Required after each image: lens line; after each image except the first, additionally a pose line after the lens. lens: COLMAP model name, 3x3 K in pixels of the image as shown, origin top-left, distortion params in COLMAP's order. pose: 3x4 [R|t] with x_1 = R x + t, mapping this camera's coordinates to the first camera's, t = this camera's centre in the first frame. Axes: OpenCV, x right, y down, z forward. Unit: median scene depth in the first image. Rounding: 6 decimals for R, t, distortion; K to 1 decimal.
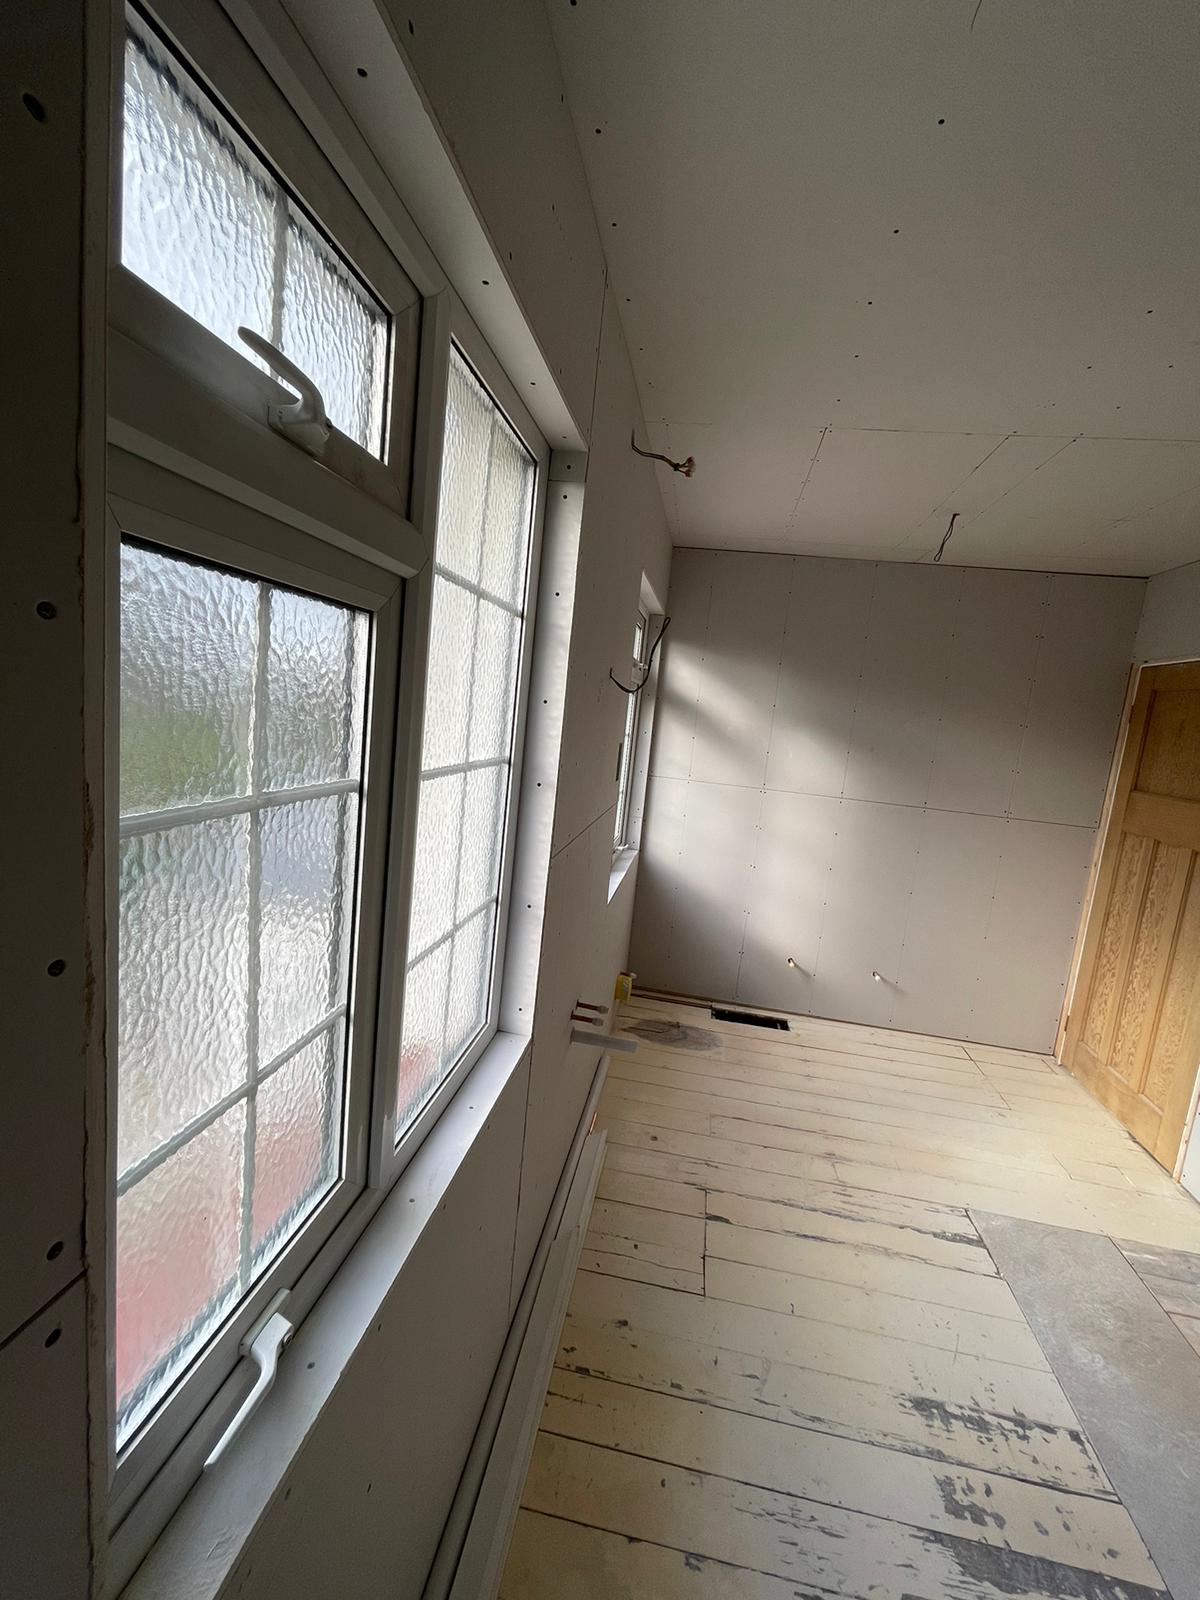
lens RADIAL K [[651.3, 0, 603.2], [0, 651.3, 795.9], [0, 0, 1]] dist [0.000023, -0.000543]
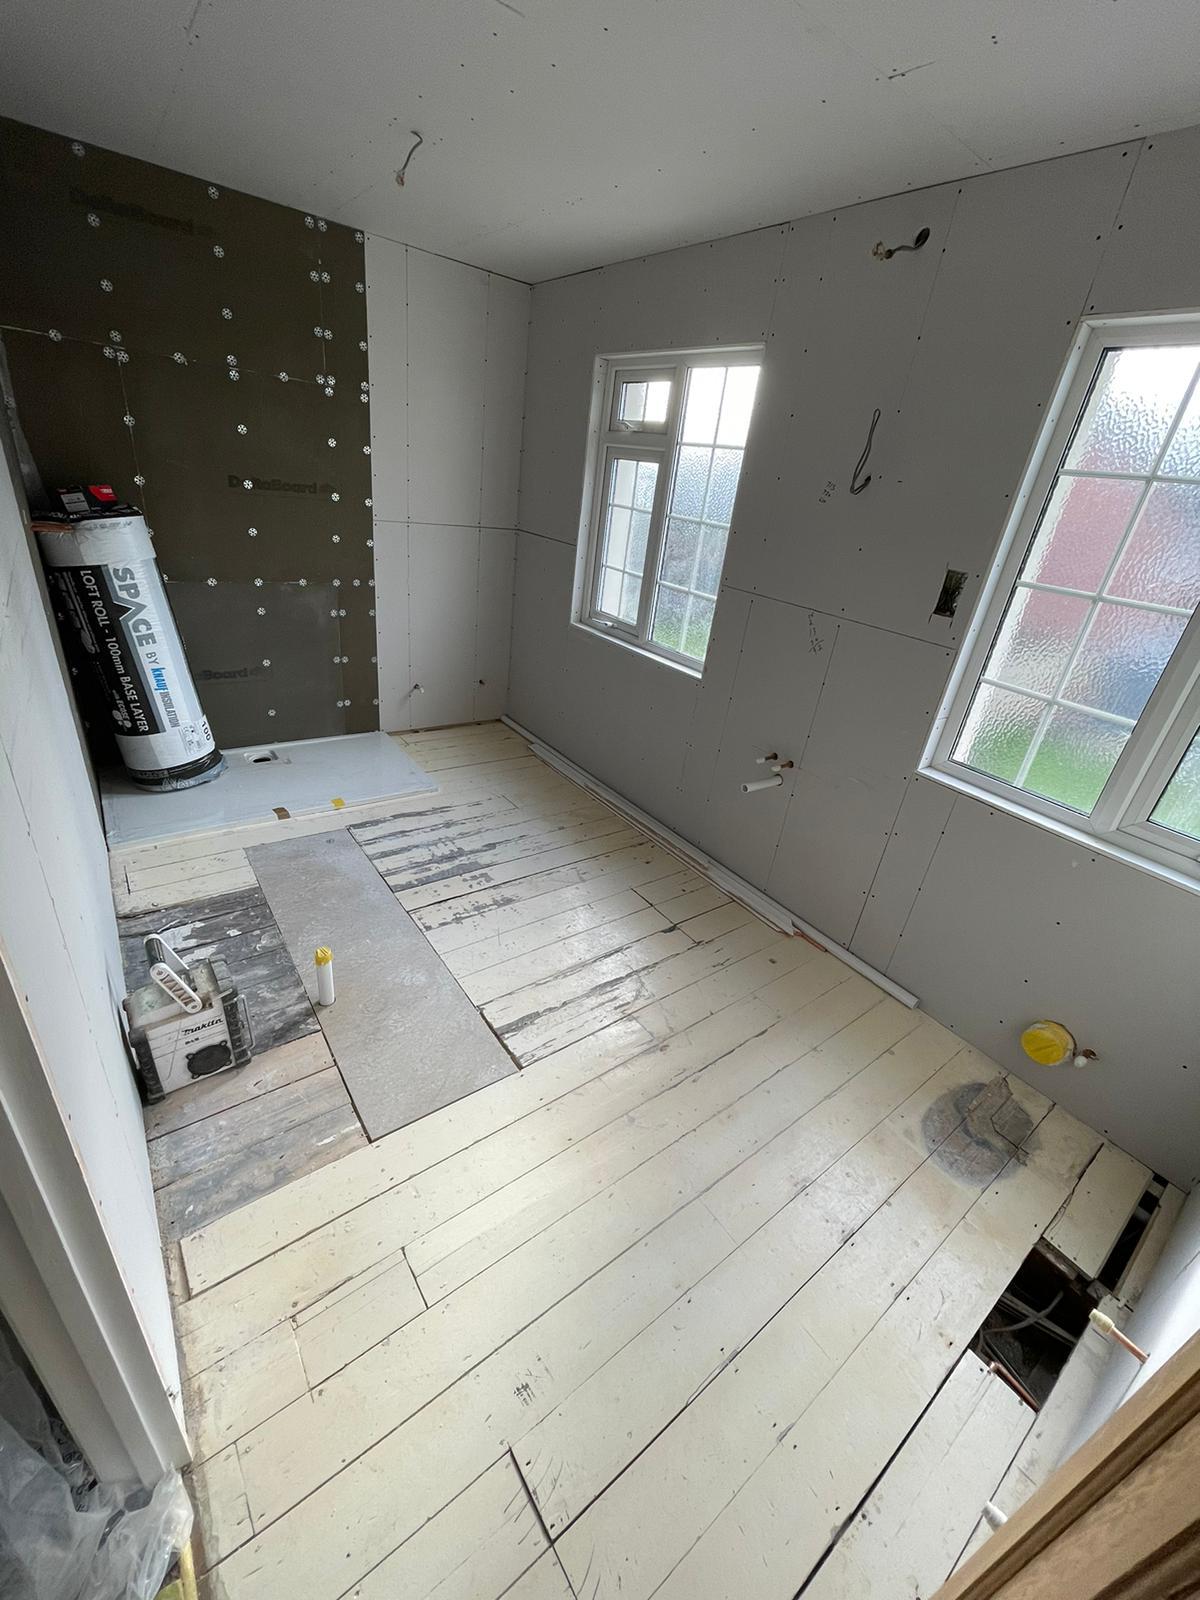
lens RADIAL K [[651.3, 0, 600.5], [0, 651.3, 795.9], [0, 0, 1]] dist [0.000023, -0.000543]
pose [[-0.678721, 0.161691, -0.716376, 1.466603], [-0.277422, 0.846737, 0.453954, -0.128314], [0.679982, 0.506846, -0.529841, 1.884866]]
